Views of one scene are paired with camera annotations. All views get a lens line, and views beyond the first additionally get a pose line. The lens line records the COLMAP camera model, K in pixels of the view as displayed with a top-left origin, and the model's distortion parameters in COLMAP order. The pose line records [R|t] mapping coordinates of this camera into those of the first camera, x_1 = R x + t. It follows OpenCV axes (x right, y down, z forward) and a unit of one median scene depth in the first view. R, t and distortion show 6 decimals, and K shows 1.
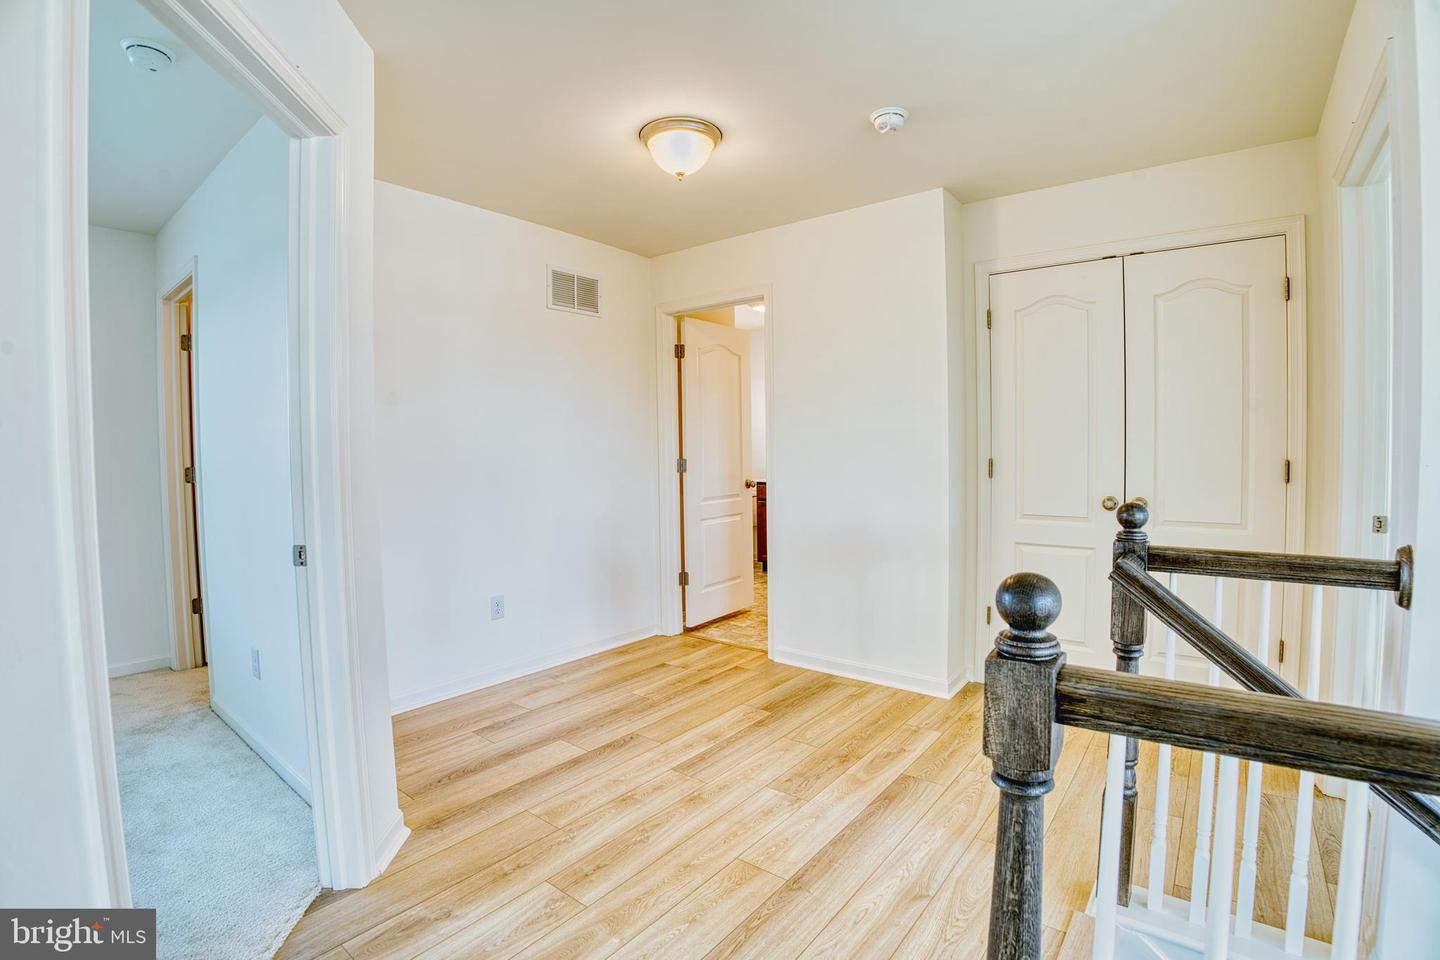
lens RADIAL K [[671.2, 0, 720.7], [0, 671.2, 469.8], [0, 0, 1]] dist [-0.107688, 0.024942]
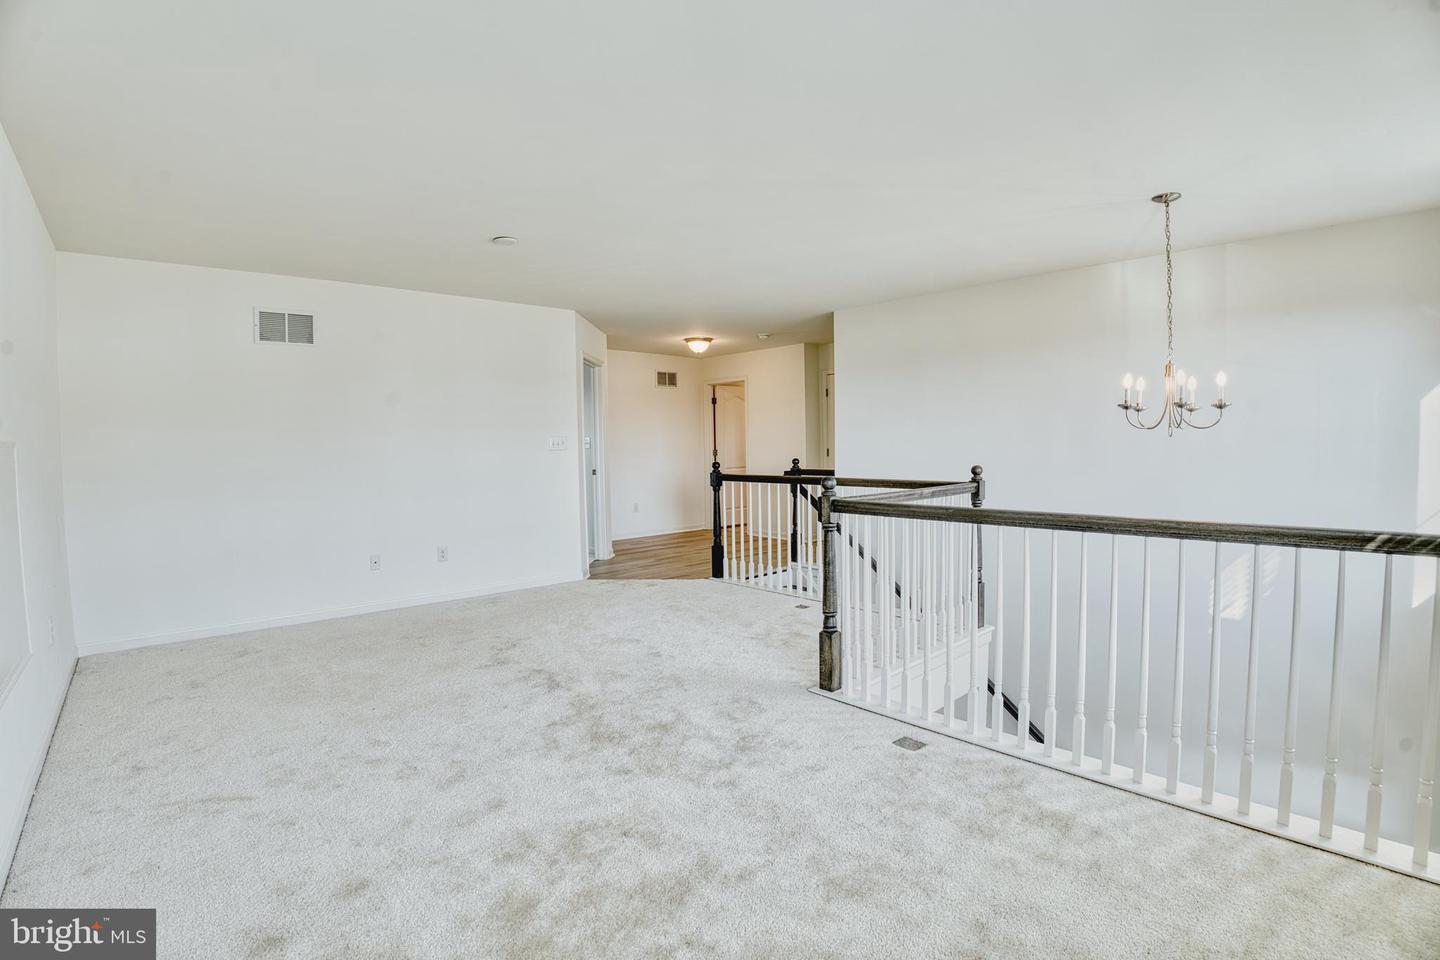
lens RADIAL K [[671.2, 0, 720.7], [0, 671.2, 469.8], [0, 0, 1]] dist [-0.107688, 0.024942]
pose [[0.987679, 0.014324, -0.155839, 0.449815], [-0.015697, 0.999848, -0.007582, 0.096605], [0.155707, 0.009934, 0.987753, -1.723109]]
